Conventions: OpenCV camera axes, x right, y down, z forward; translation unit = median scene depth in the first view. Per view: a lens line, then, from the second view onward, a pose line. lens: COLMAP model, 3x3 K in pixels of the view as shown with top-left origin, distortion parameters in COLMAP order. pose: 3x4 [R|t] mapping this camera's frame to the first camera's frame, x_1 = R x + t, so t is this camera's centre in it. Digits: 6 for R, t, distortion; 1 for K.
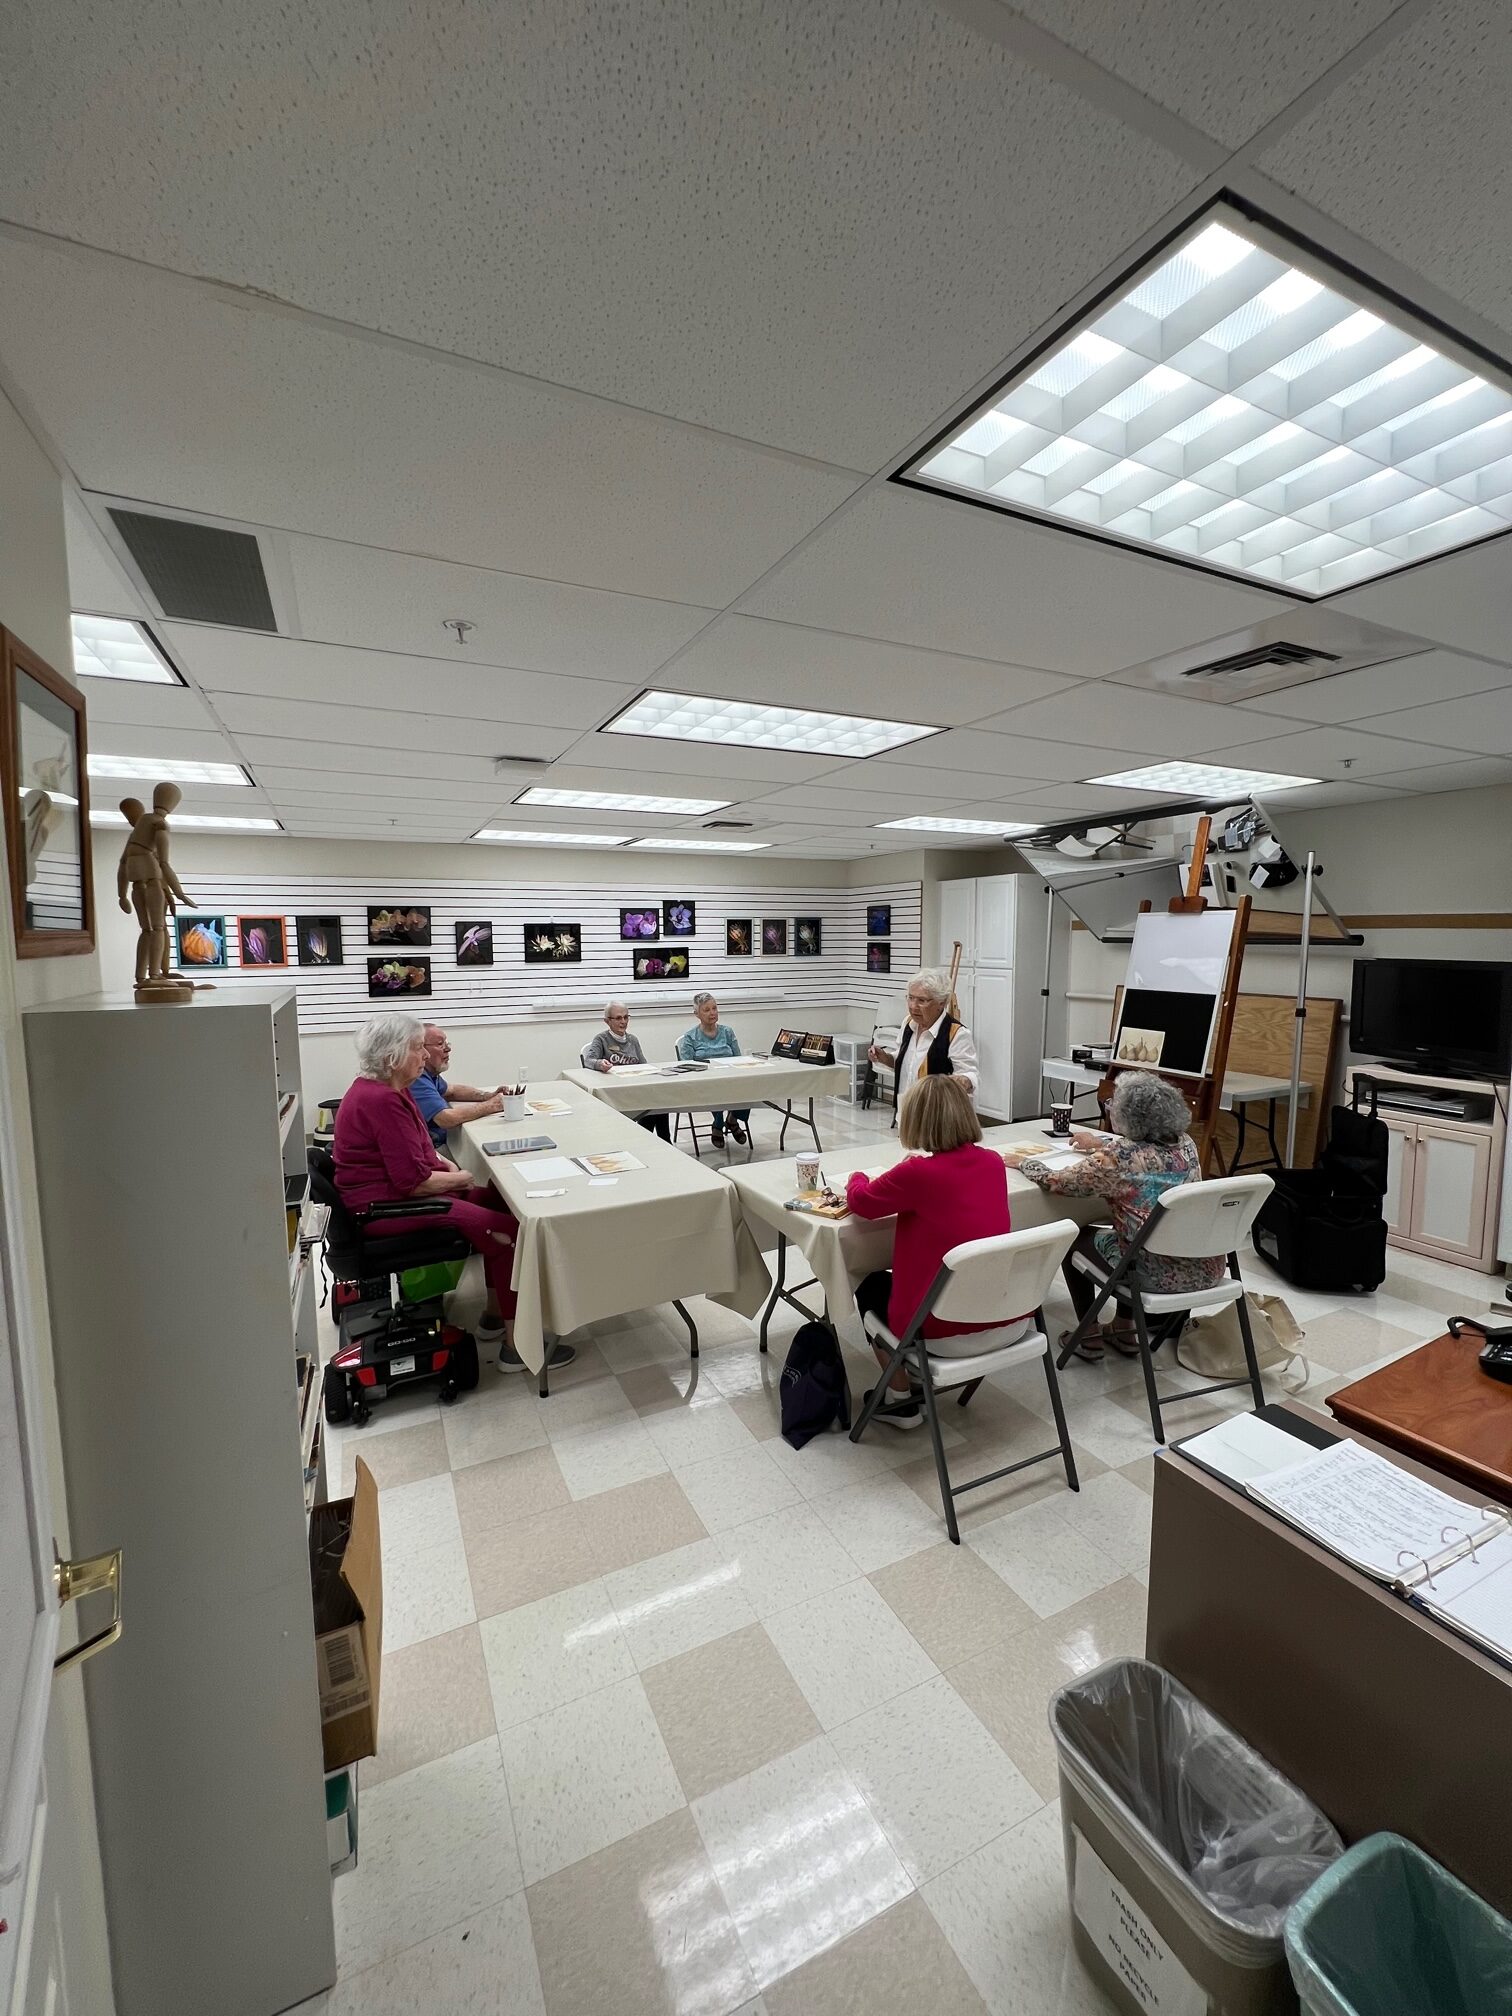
lens RADIAL K [[803.2, 0, 756.0], [0, 803.2, 1008.0], [0, 0, 1]] dist [0.001836, -0.000557]
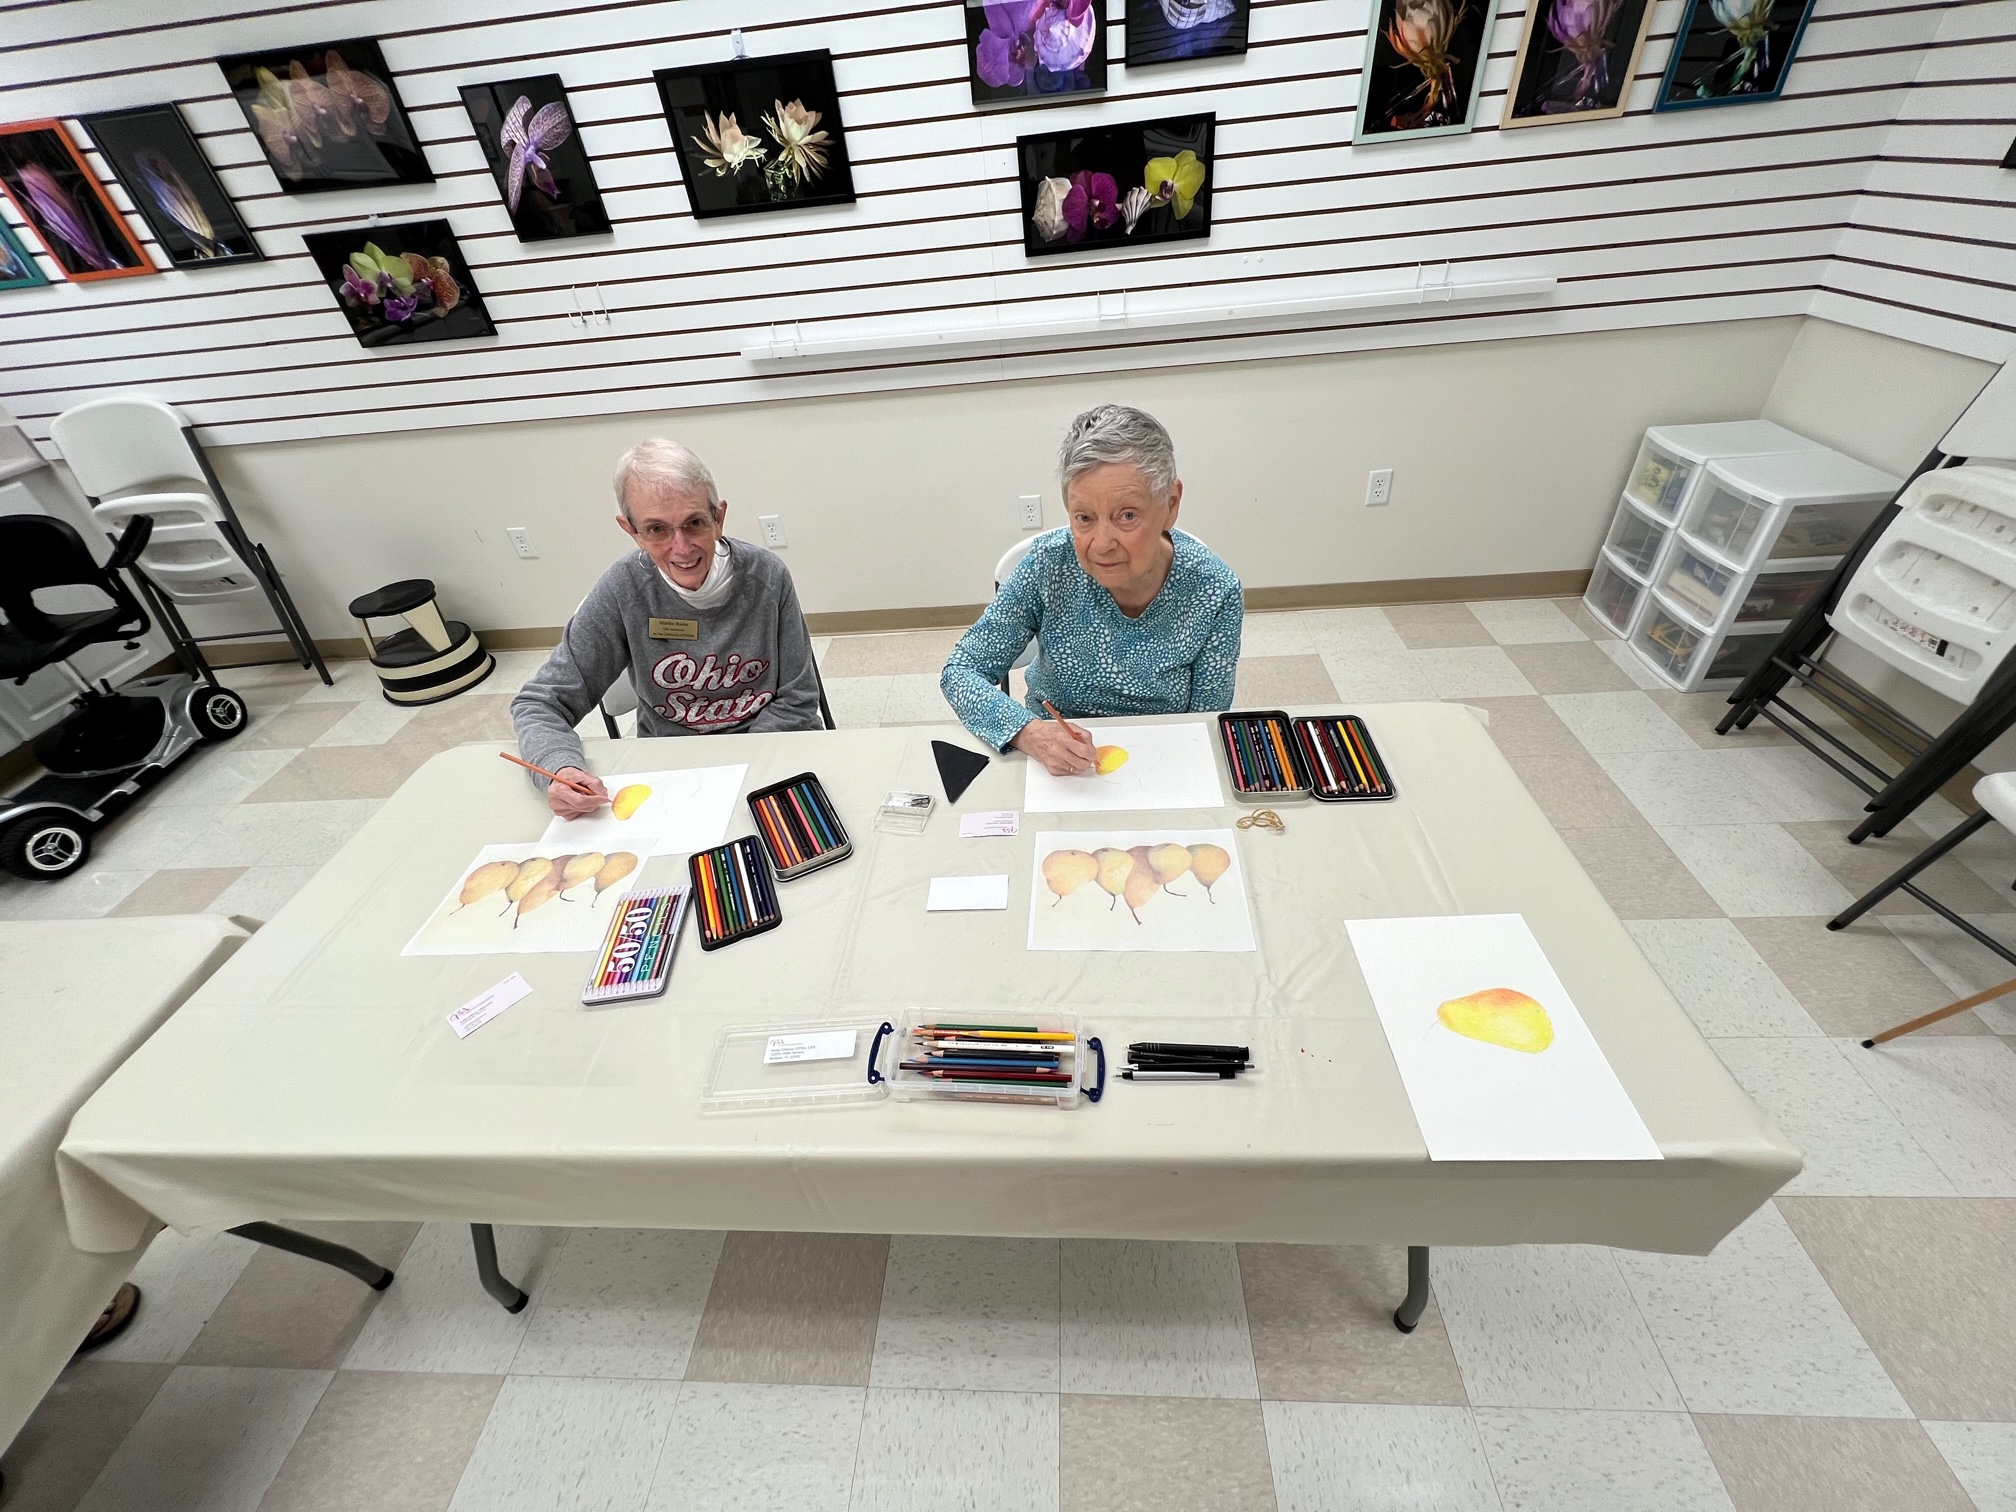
lens RADIAL K [[803.2, 0, 1008.0], [0, 803.2, 756.0], [0, 0, 1]] dist [0.001836, -0.000557]
pose [[0.872494, 0.240948, -0.425087, 0.032659], [0.038670, 0.833187, 0.551638, -0.051745], [0.487093, -0.497738, 0.717633, 0.732894]]
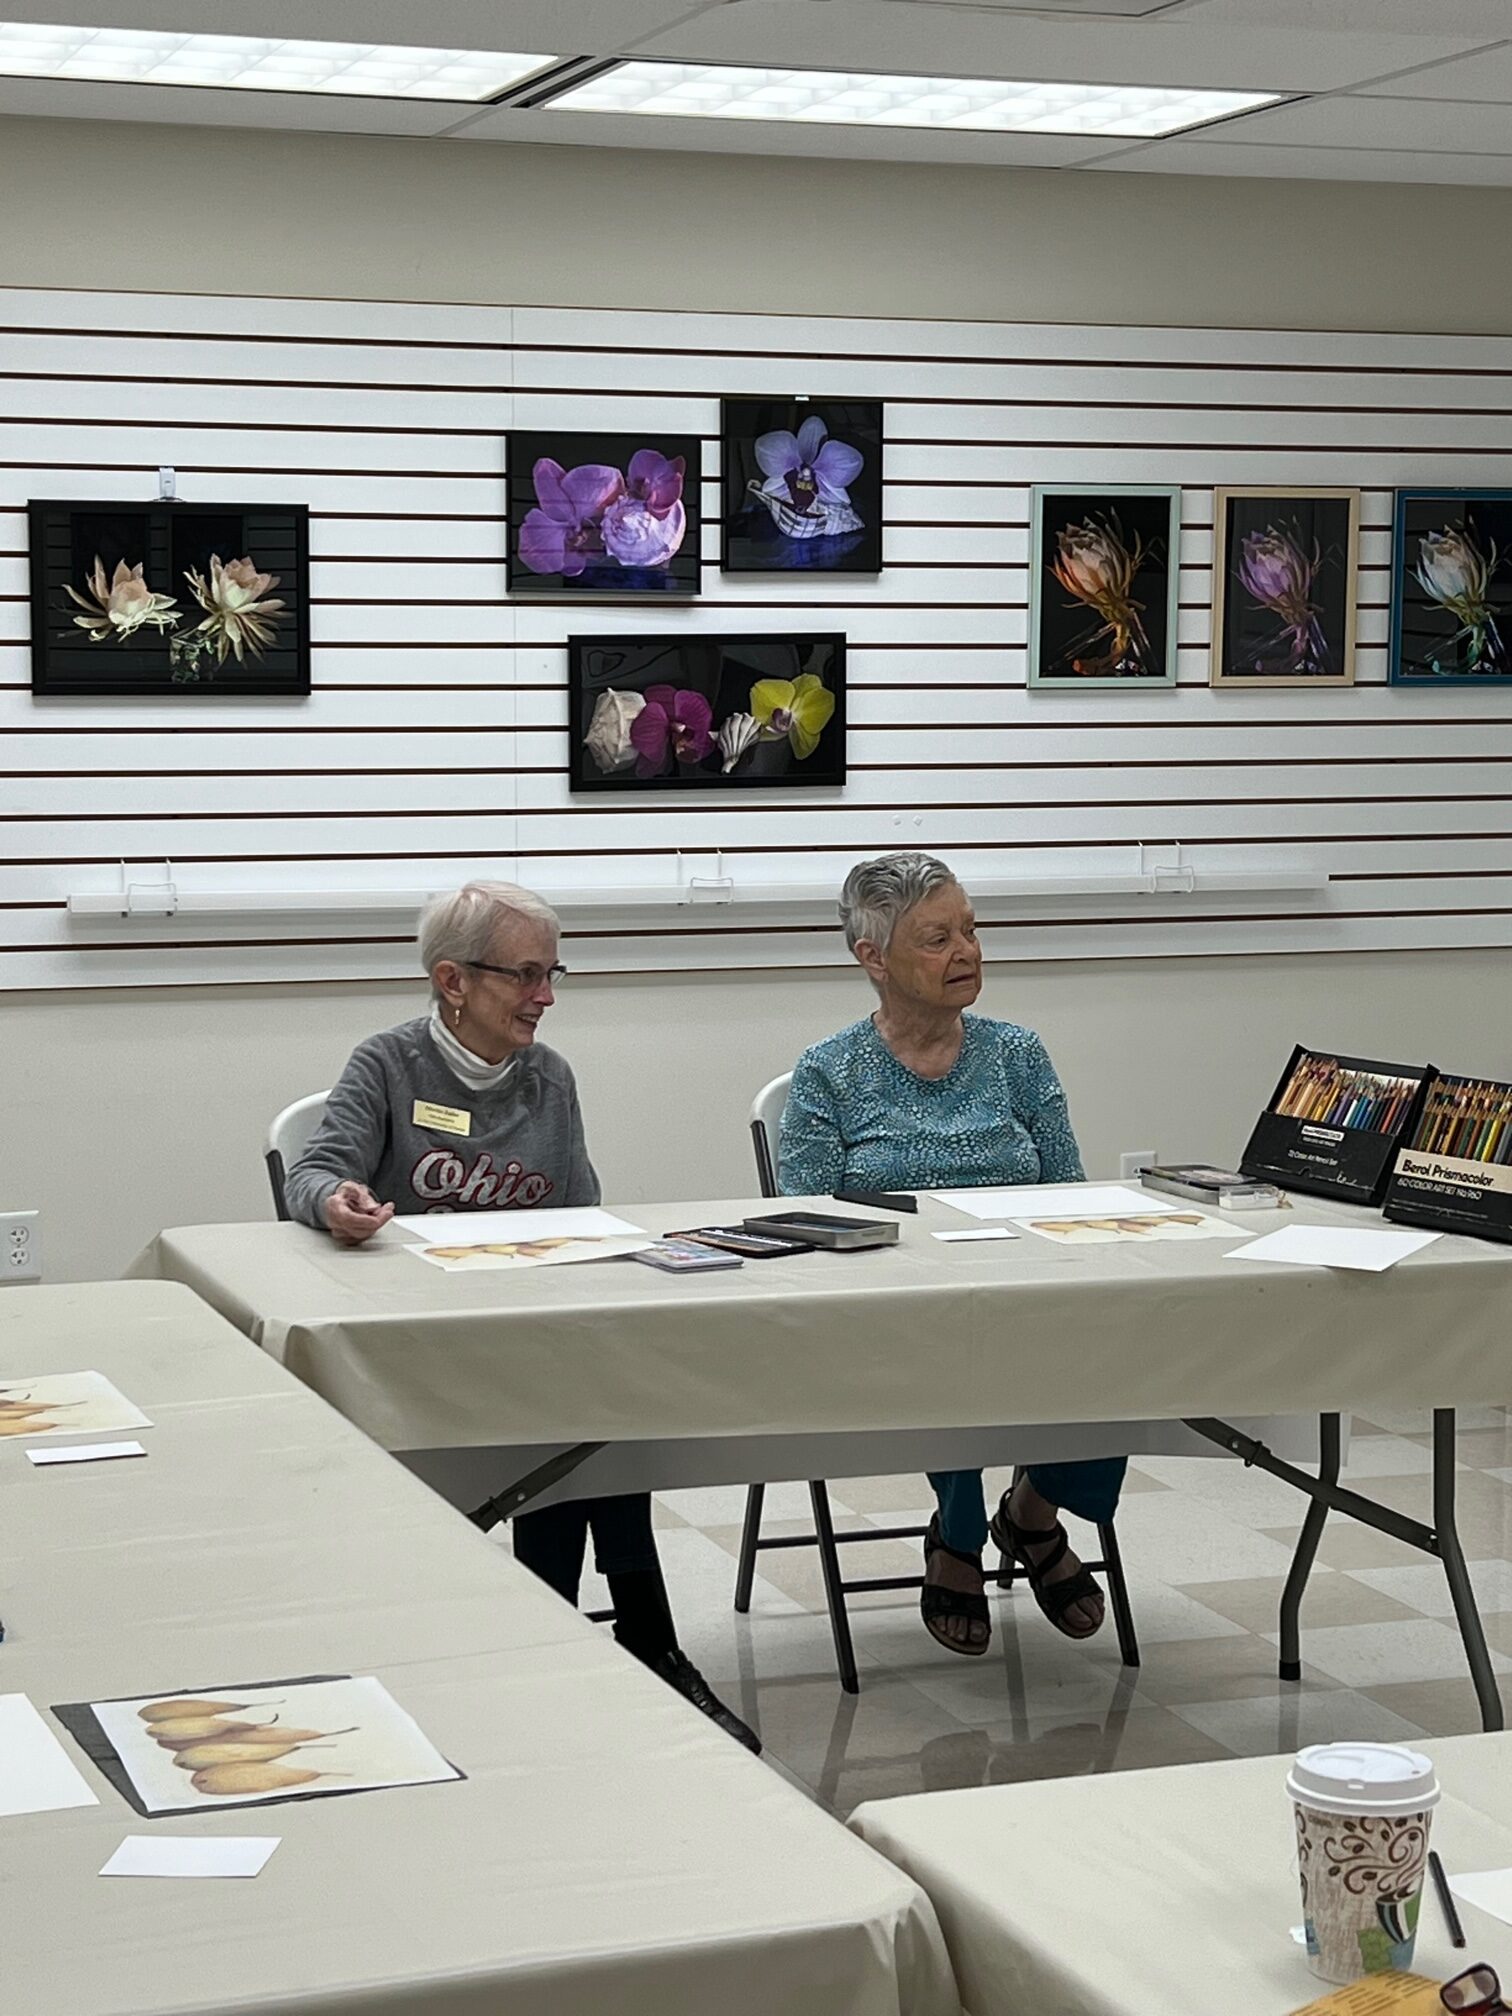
lens RADIAL K [[3718.4, 0, 756.0], [0, 3718.4, 1008.0], [0, 0, 1]] dist [0.337542, -2.231099]
pose [[0.991891, 0.021325, -0.125293, 0.014087], [-0.020002, 0.999730, 0.011802, 0.007946], [0.125511, -0.009200, 0.992050, 0.085297]]
